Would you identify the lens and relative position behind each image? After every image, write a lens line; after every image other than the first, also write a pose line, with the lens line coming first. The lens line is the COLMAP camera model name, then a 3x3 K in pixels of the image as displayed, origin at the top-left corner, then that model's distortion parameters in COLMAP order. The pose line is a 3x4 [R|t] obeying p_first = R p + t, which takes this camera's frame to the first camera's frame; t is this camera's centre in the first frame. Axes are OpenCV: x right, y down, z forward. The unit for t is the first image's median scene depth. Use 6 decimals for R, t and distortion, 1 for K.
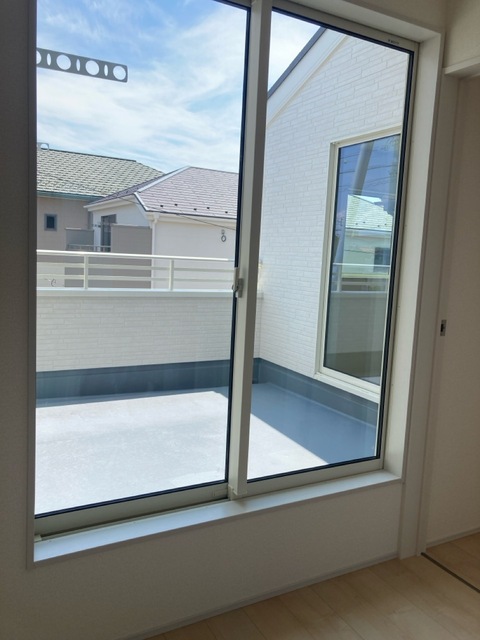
lens RADIAL K [[523.6, 0, 241.5], [0, 523.6, 319.3], [0, 0, 1]] dist [0.013729, -0.018518]
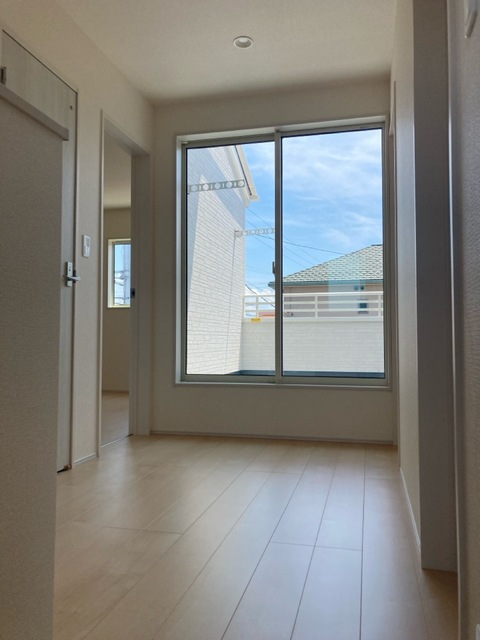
lens RADIAL K [[523.6, 0, 240.1], [0, 523.6, 320.6], [0, 0, 1]] dist [0.013729, -0.018518]
pose [[0.734335, -0.077454, -0.674354, 0.562658], [-0.052302, 0.984059, -0.169980, 0.219279], [0.676770, 0.160092, 0.718577, -0.231218]]
